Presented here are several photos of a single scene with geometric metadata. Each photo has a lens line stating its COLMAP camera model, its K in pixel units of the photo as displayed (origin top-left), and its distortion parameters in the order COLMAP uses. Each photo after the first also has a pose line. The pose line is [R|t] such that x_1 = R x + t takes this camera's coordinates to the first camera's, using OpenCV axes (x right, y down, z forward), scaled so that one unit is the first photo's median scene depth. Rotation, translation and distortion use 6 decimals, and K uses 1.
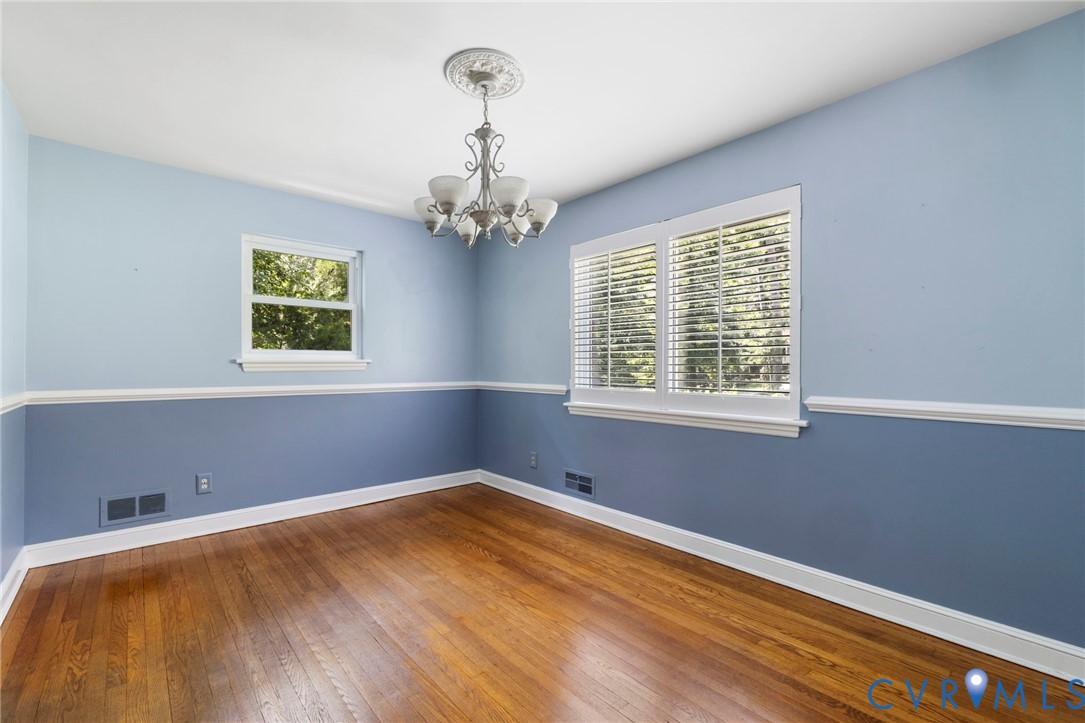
lens RADIAL K [[478.8, 0, 542.9], [0, 478.8, 365.5], [0, 0, 1]] dist [0.000949, 0.000249]
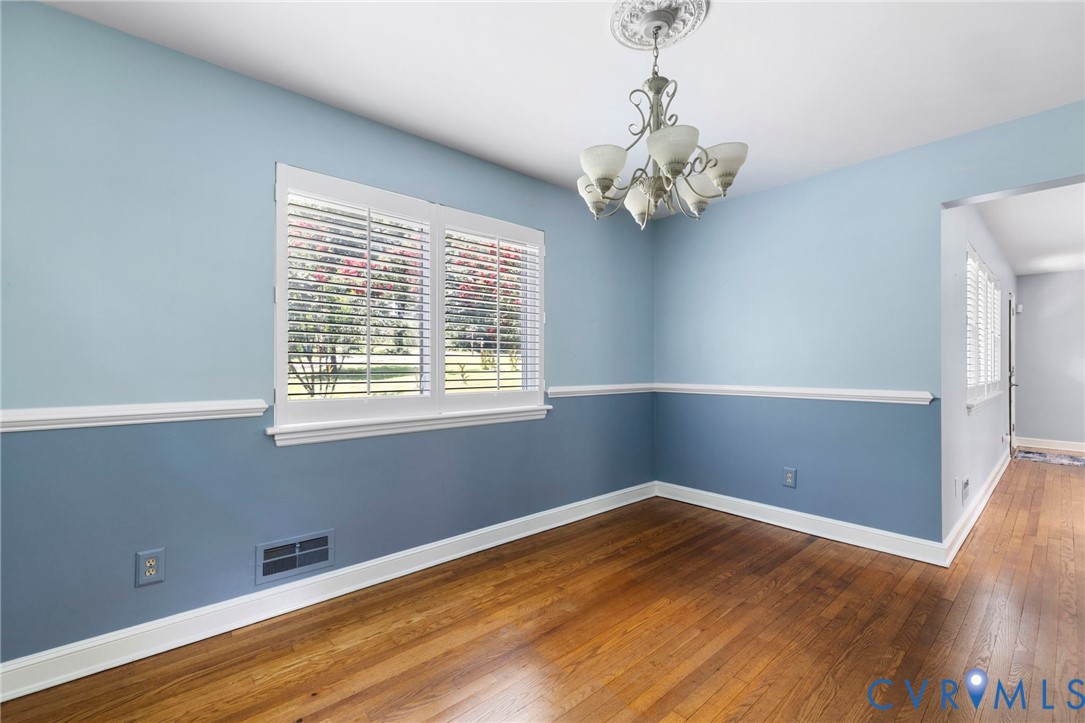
lens RADIAL K [[461.6, 0, 544.4], [0, 461.6, 363.5], [0, 0, 1]] dist [-0.000068, -0.000058]
pose [[-0.015449, 0.007443, 0.999853, -0.747357], [0.000004, 0.999972, -0.007444, 0.004987], [-0.999881, -0.000111, -0.015449, 0.982299]]
